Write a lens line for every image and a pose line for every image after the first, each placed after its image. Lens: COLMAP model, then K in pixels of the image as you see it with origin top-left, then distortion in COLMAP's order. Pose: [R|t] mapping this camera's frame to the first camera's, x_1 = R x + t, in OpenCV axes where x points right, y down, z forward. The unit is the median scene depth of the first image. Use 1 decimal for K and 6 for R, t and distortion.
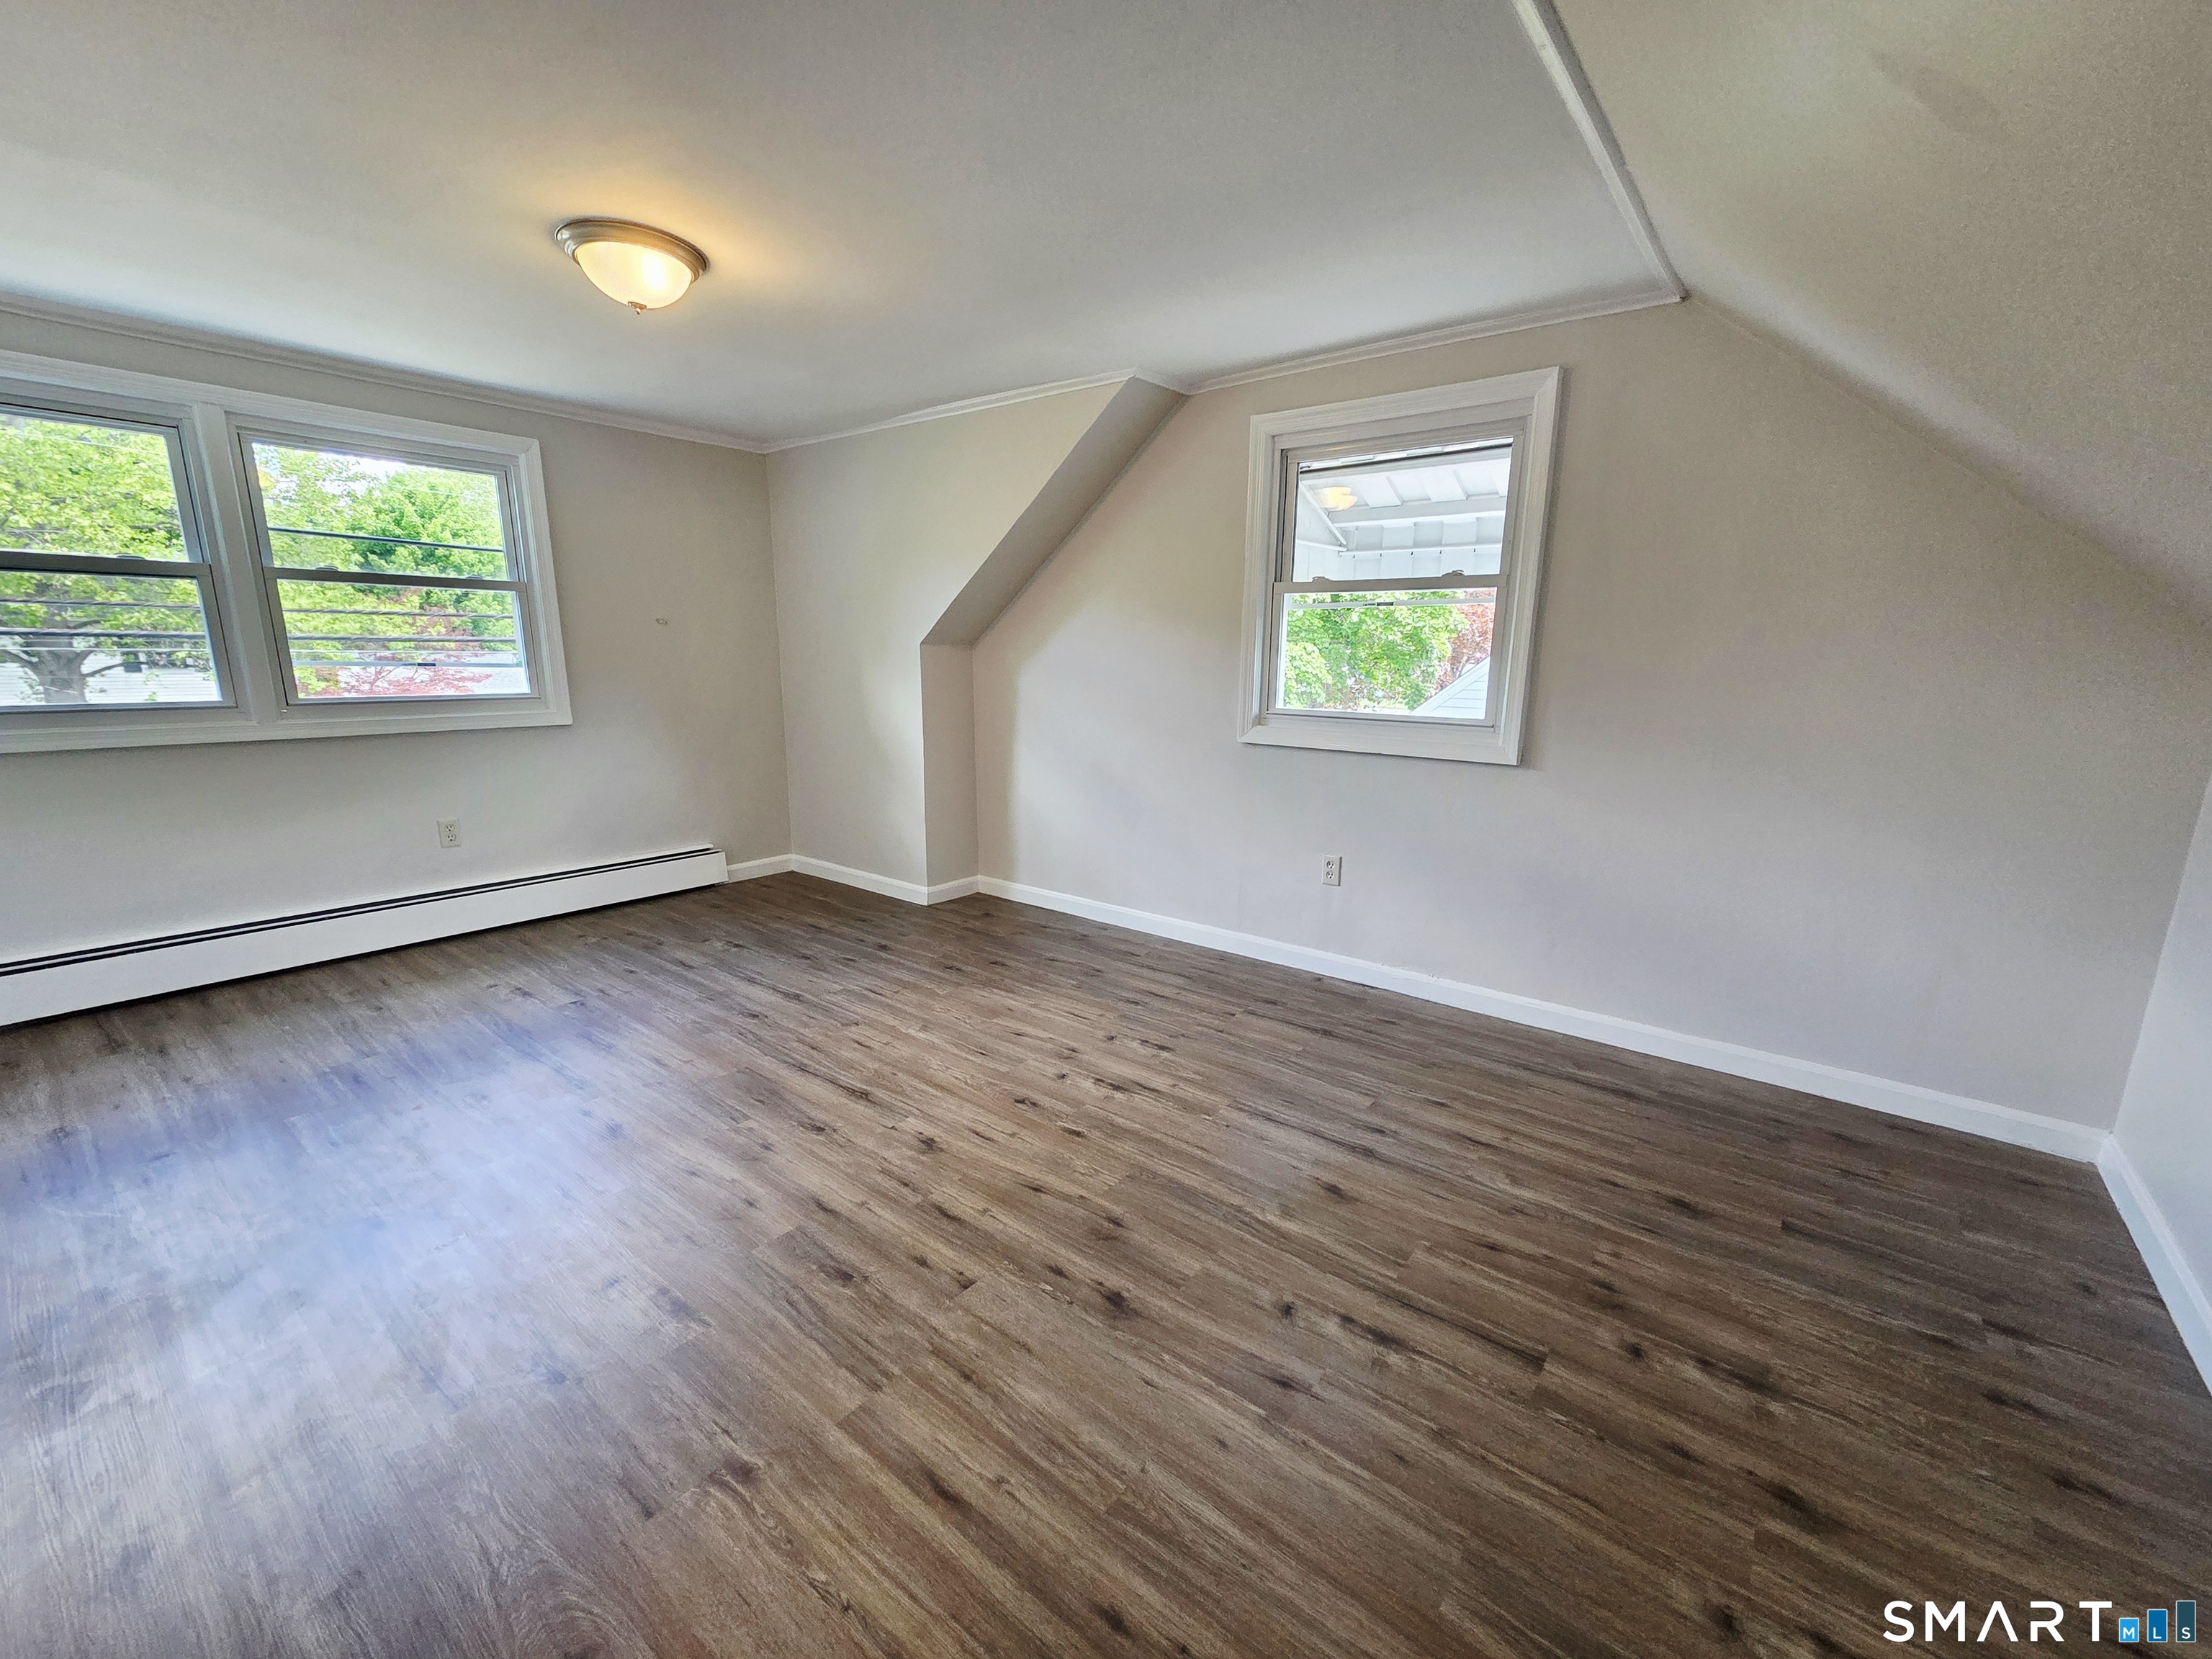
lens RADIAL K [[903.6, 0, 1113.9], [0, 903.6, 842.9], [0, 0, 1]] dist [0.001822, 0.000202]
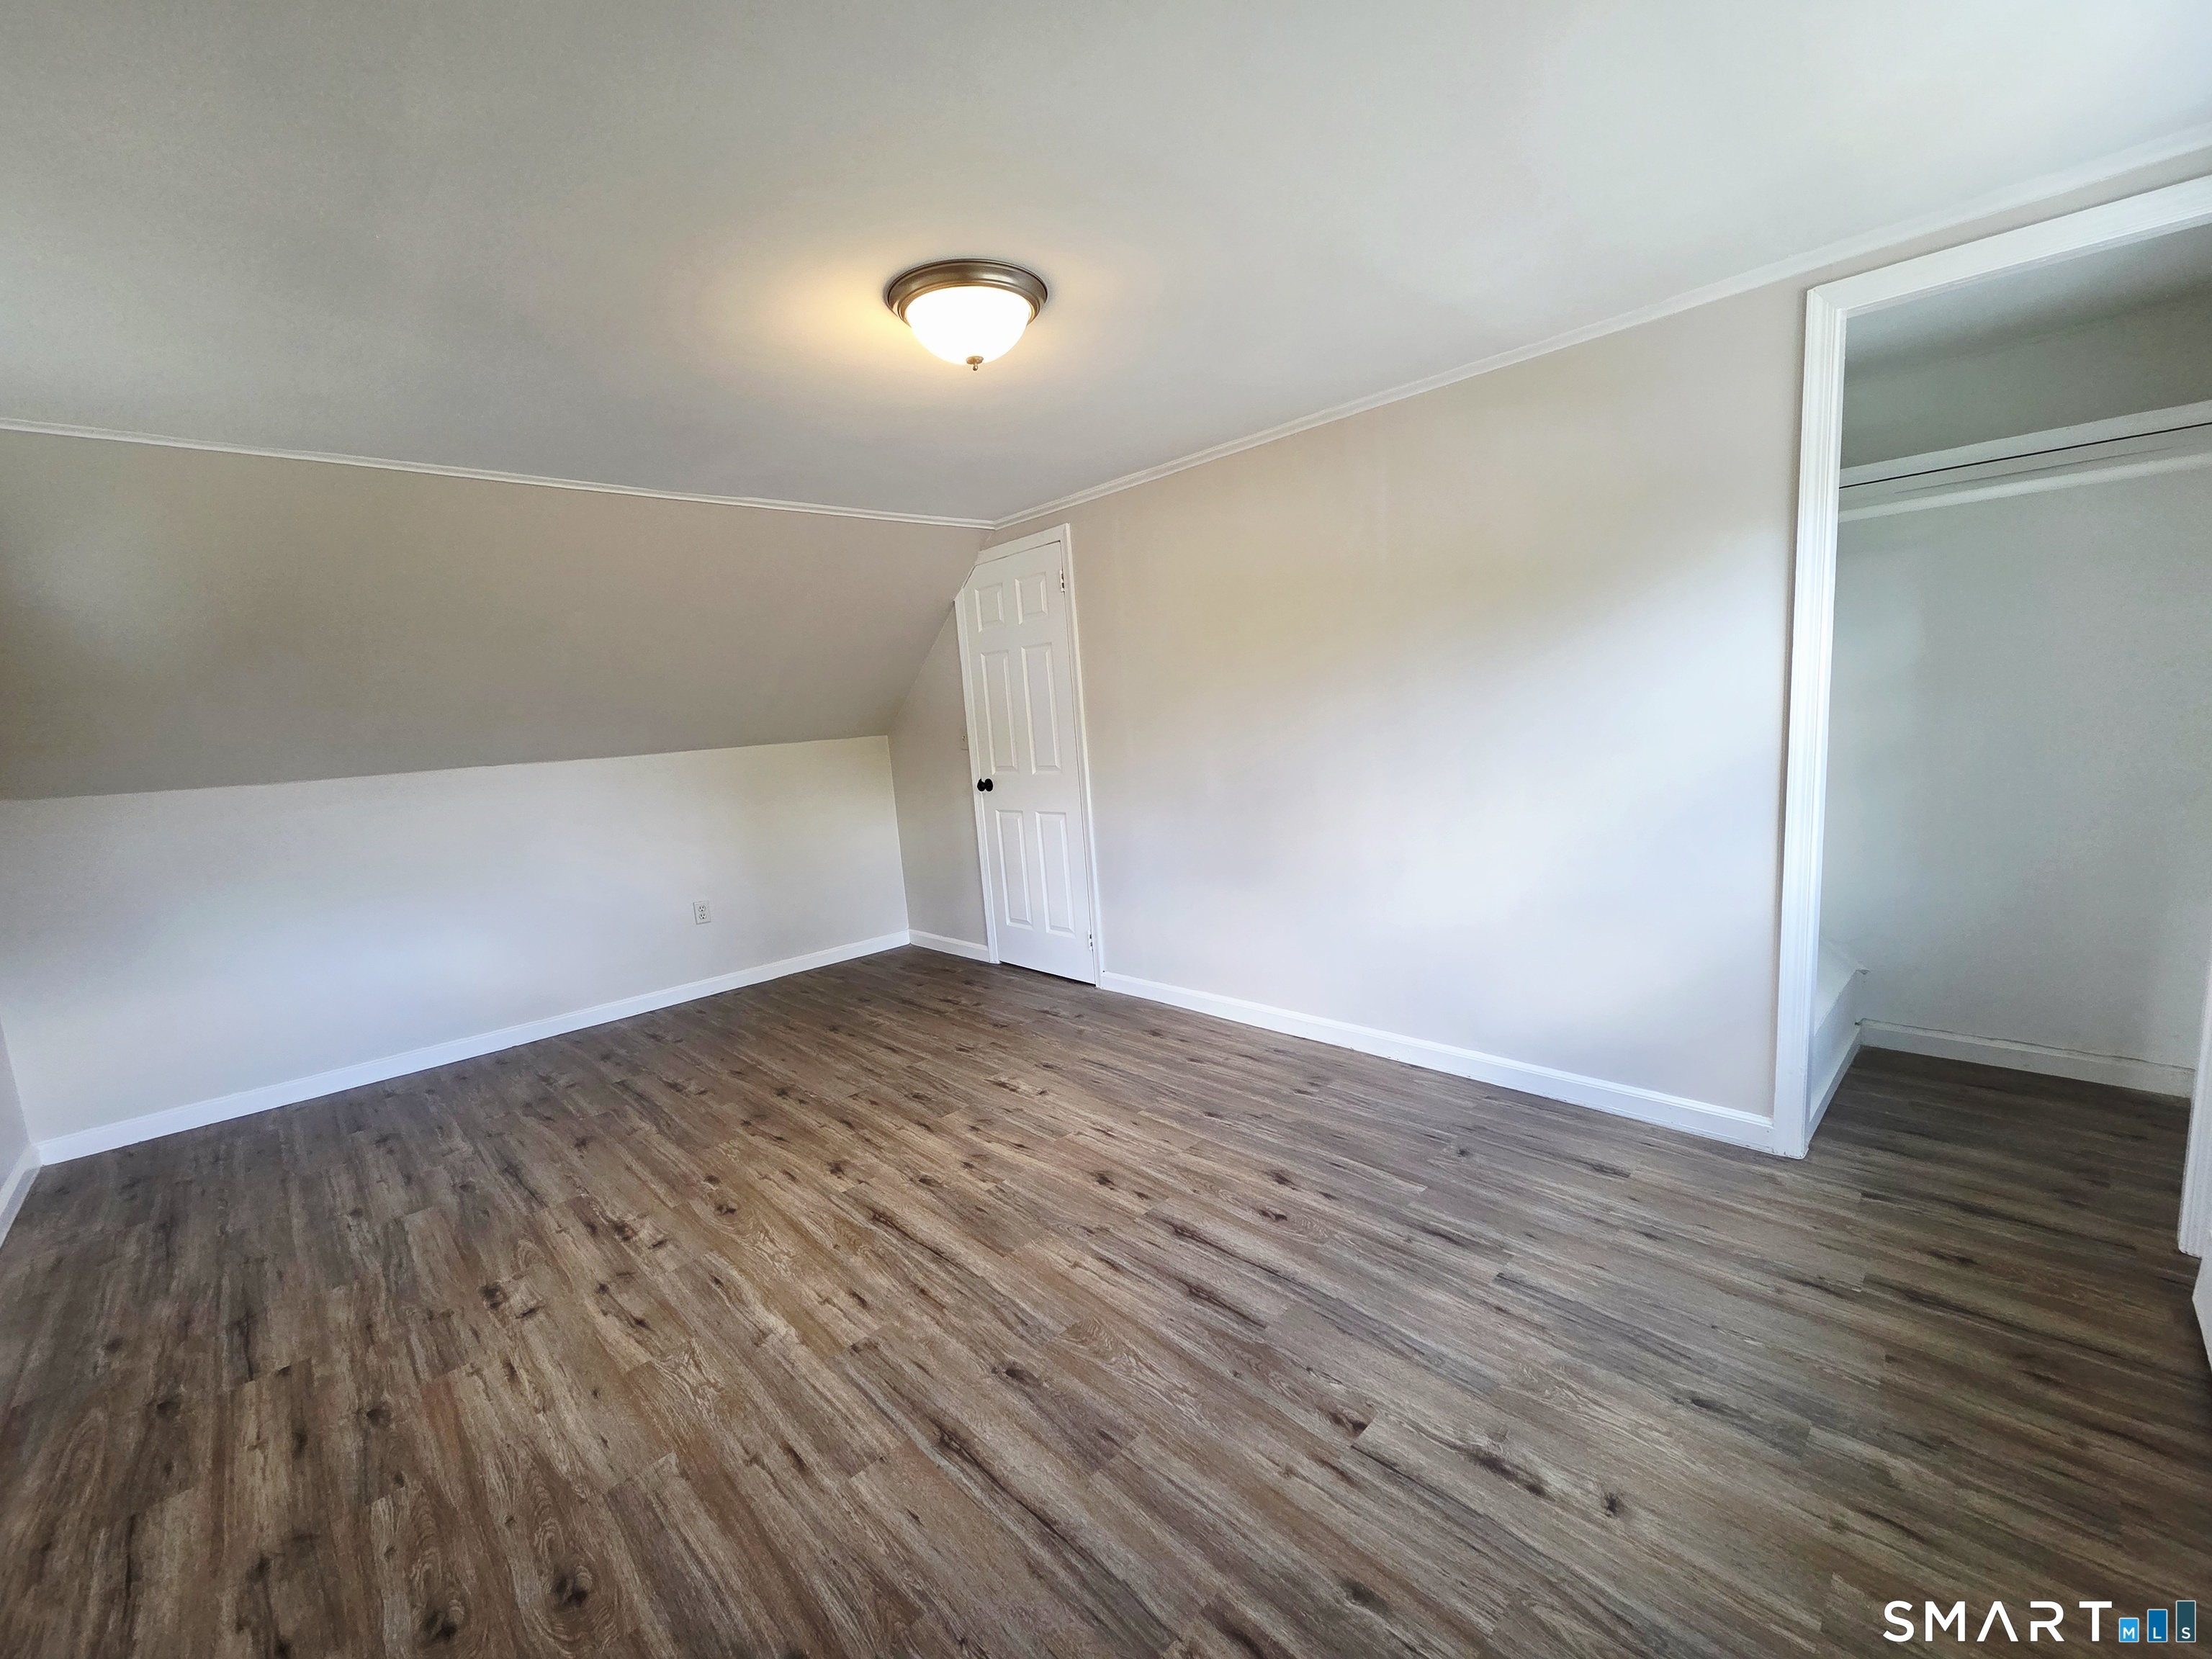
lens RADIAL K [[901.7, 0, 1117.8], [0, 901.7, 844.6], [0, 0, 1]] dist [0.003553, 0.000222]
pose [[-0.988914, 0.034045, 0.144532, -0.631537], [0.083180, 0.933319, 0.349281, -0.374300], [-0.123003, 0.357431, -0.925804, 1.588526]]
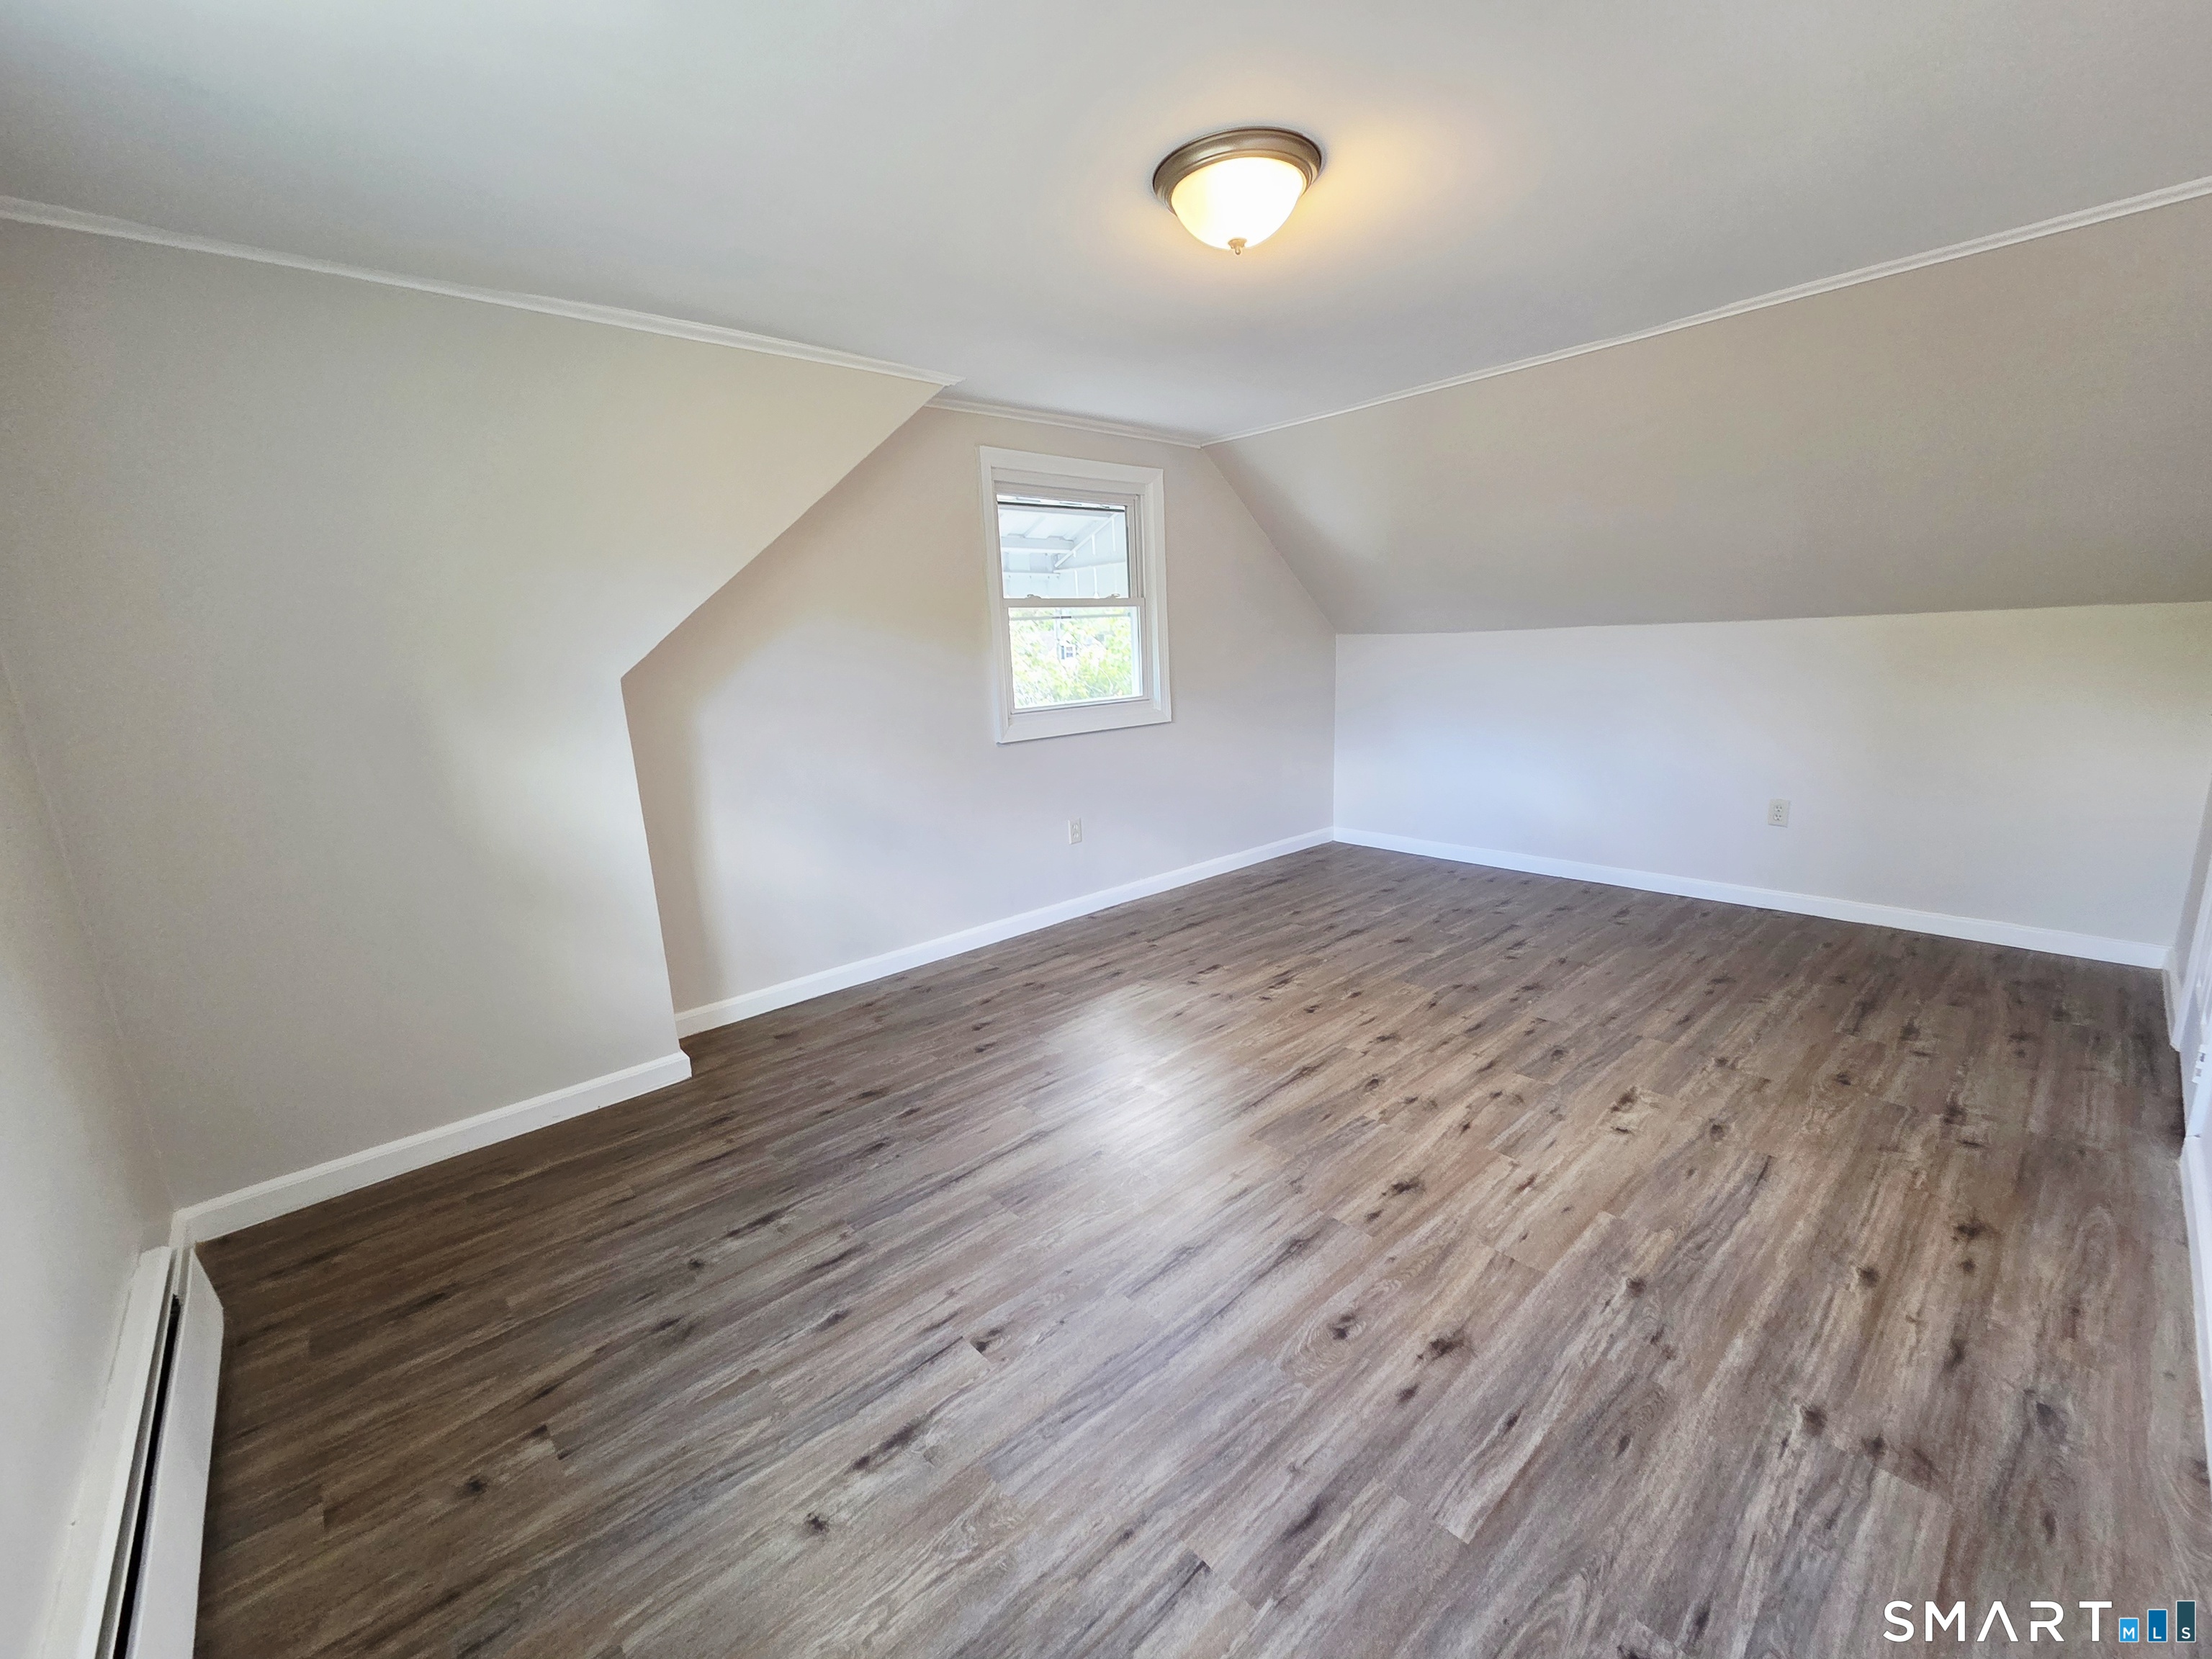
lens RADIAL K [[903.6, 0, 1113.9], [0, 903.6, 842.9], [0, 0, 1]] dist [0.001822, 0.000202]
pose [[0.171446, -0.235339, 0.956672, -1.189261], [0.251159, 0.949406, 0.188541, -0.220722], [-0.952641, 0.207952, 0.221879, 0.857384]]
